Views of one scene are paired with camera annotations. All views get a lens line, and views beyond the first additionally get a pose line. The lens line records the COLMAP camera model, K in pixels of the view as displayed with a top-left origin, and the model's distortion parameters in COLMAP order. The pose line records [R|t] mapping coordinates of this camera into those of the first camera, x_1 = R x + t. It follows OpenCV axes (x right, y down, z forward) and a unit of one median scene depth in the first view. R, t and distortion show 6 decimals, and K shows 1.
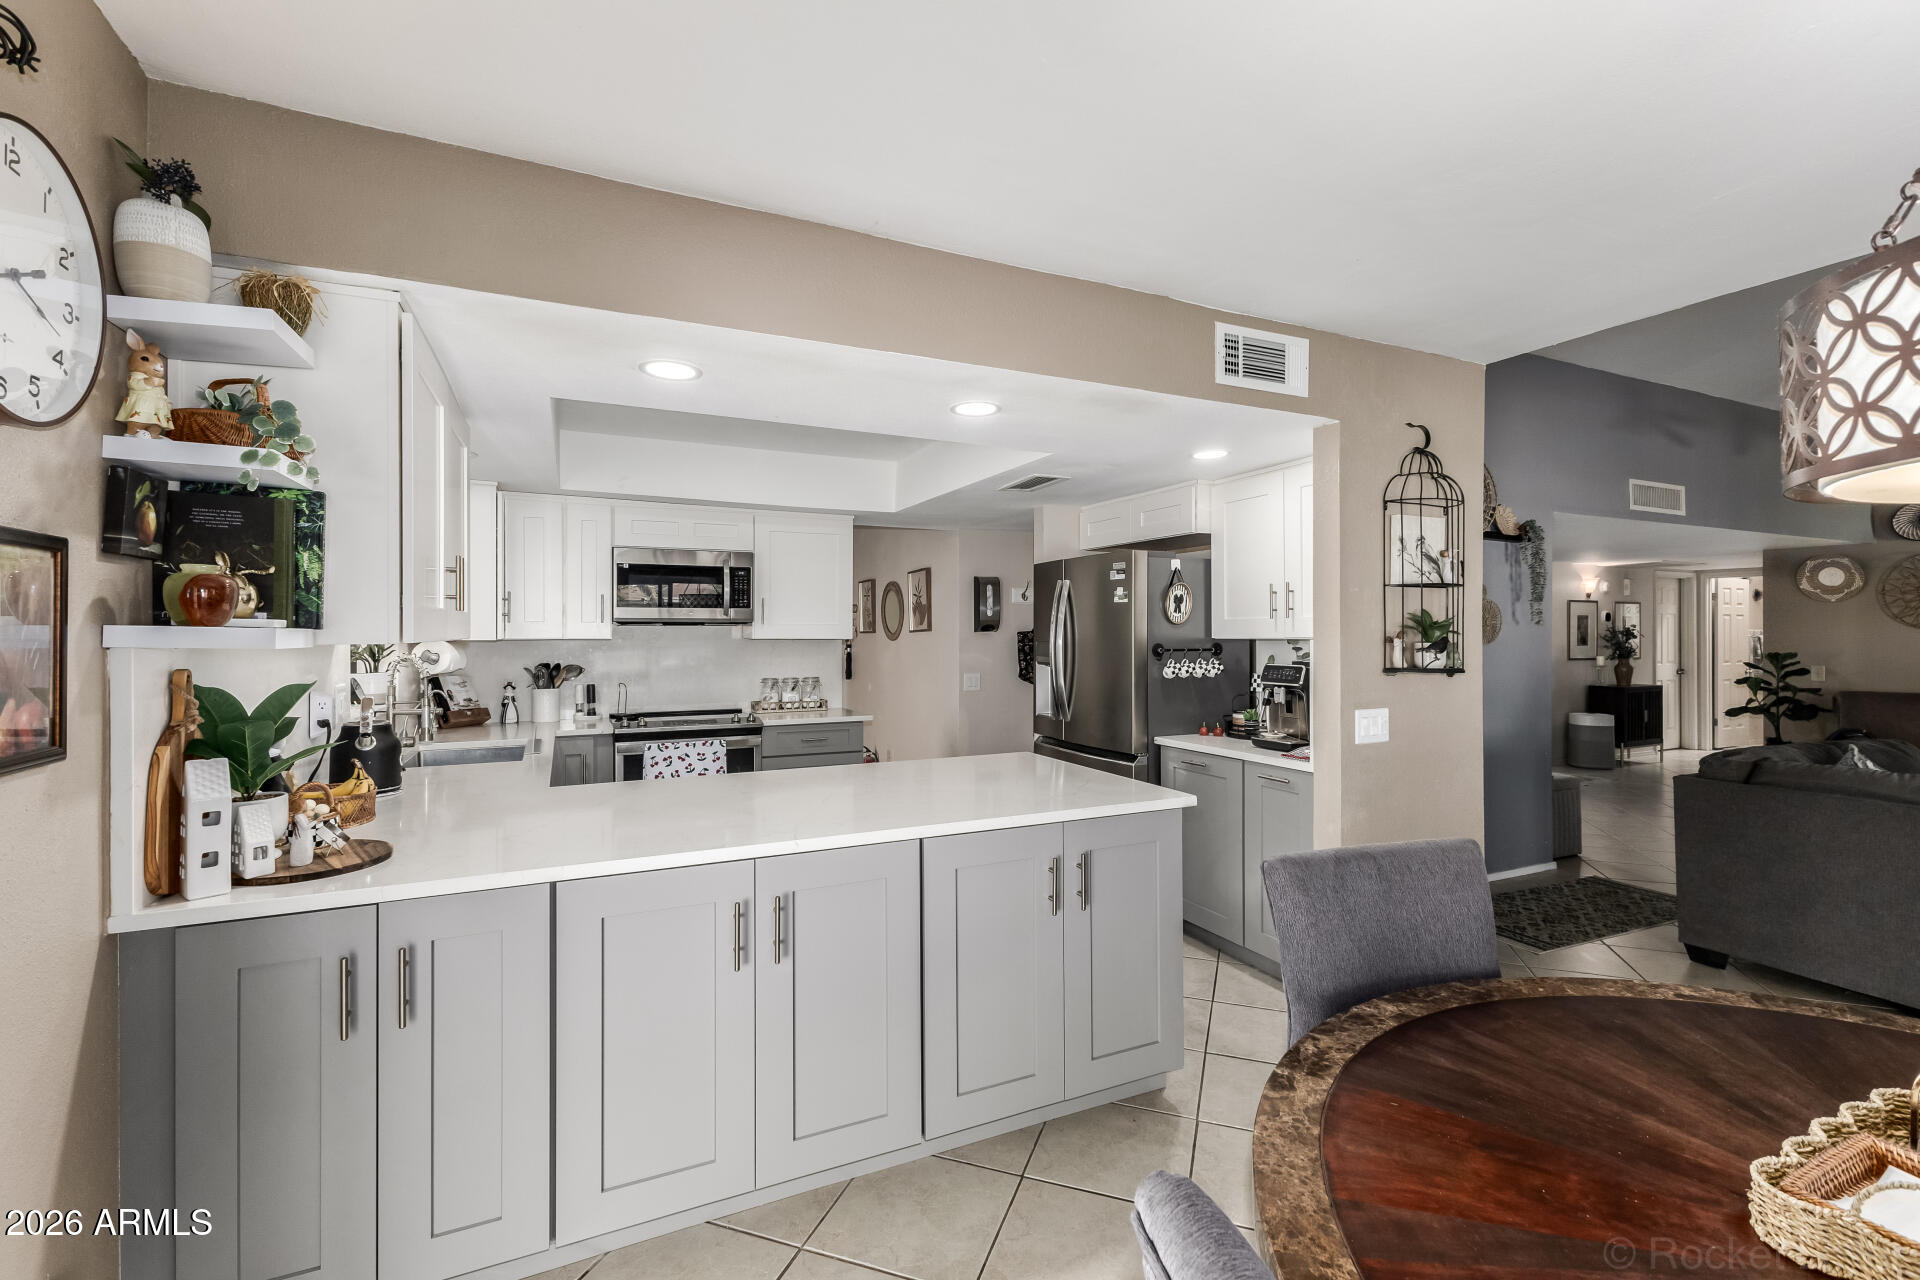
lens RADIAL K [[825.2, 0, 960.0], [0, 825.2, 640.0], [0, 0, 1]] dist [0.002325, 0.000320]
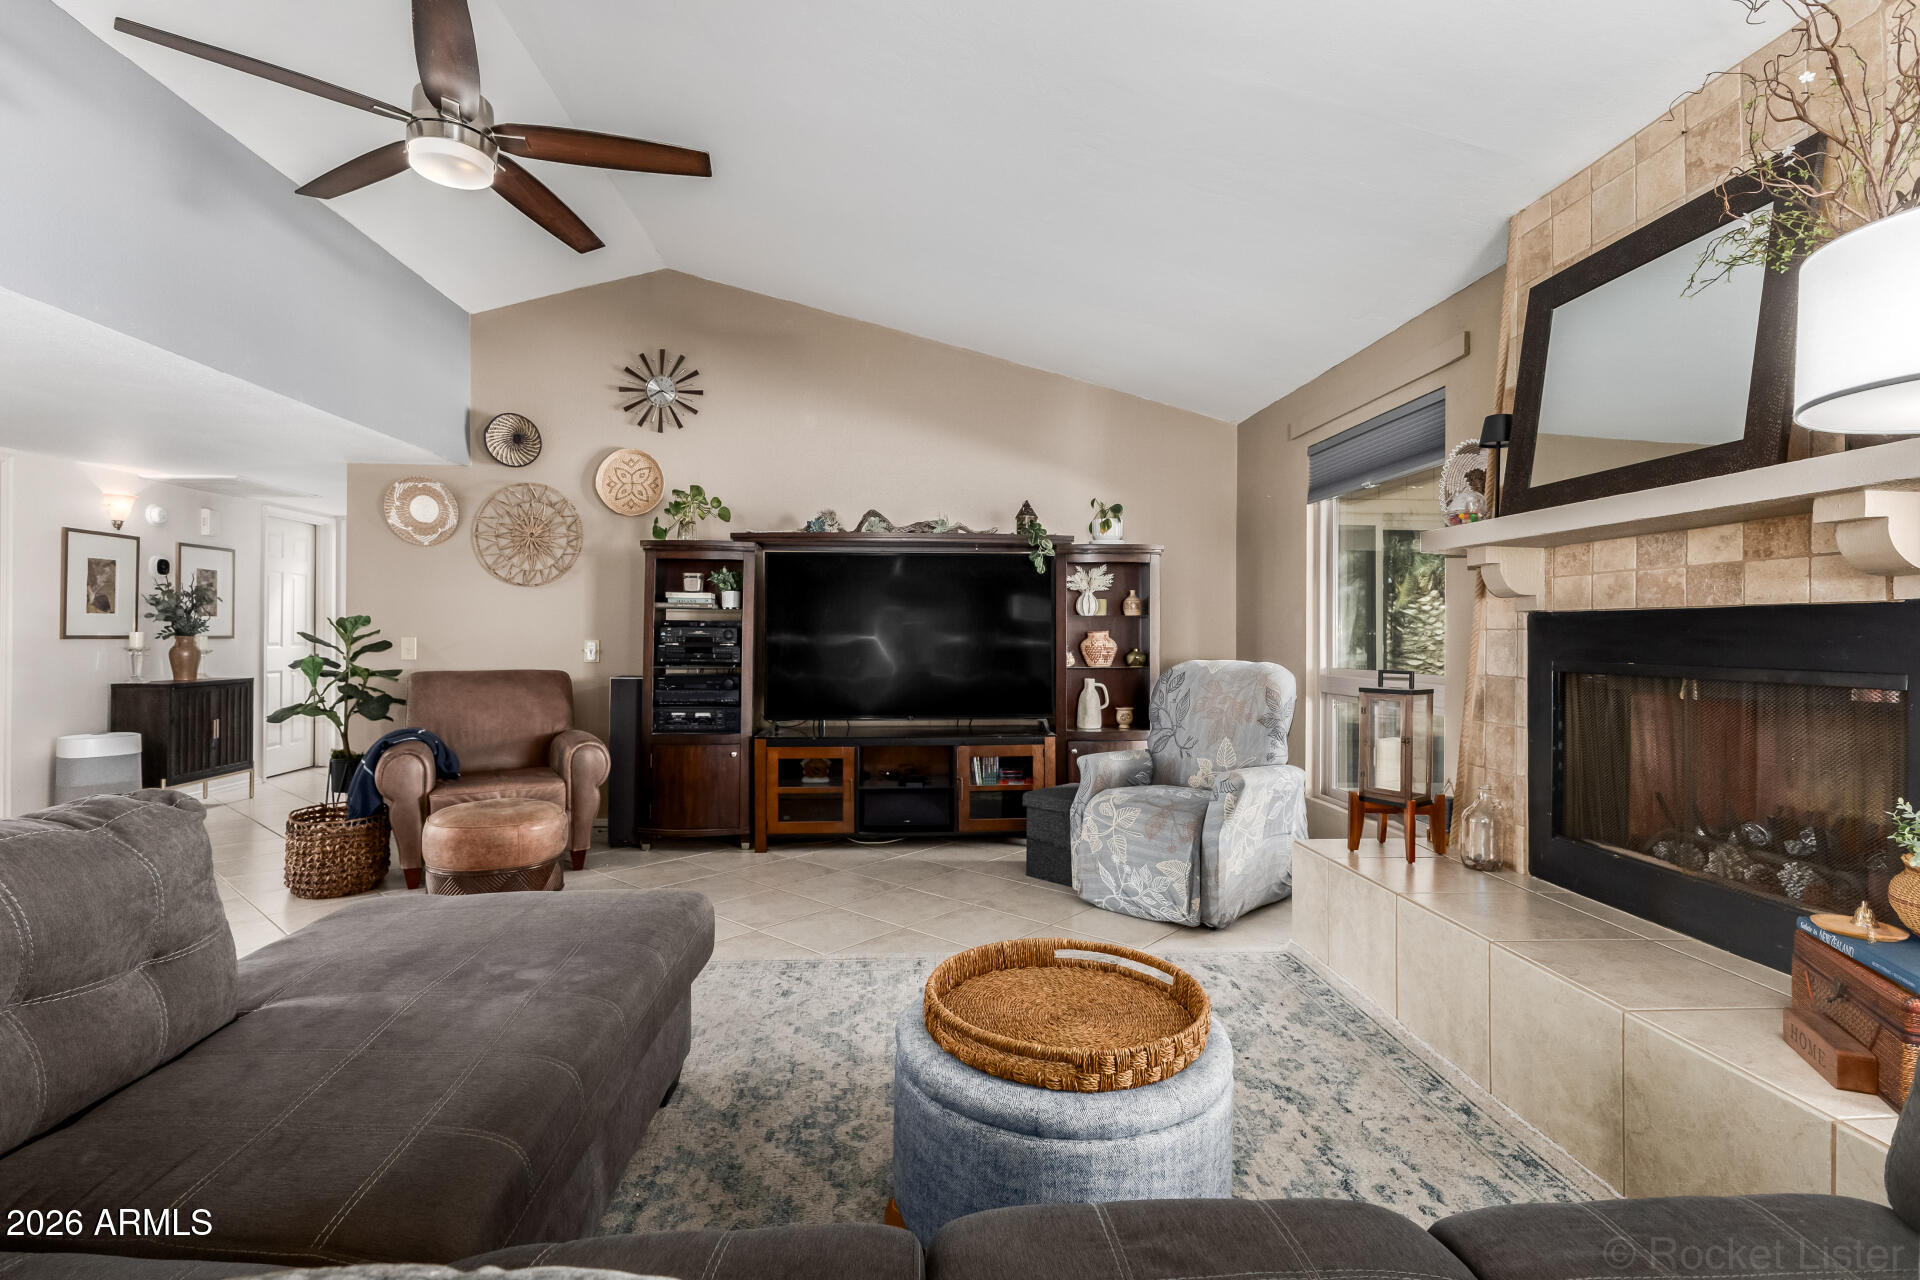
lens RADIAL K [[923.3, 0, 960.0], [0, 923.3, 640.0], [0, 0, 1]] dist [0.000113, -0.000005]
pose [[0.364679, -0.007627, 0.931102, 0.402491], [0.005005, 0.999968, 0.006231, 0.025164], [-0.931120, 0.002388, 0.364706, 0.243250]]
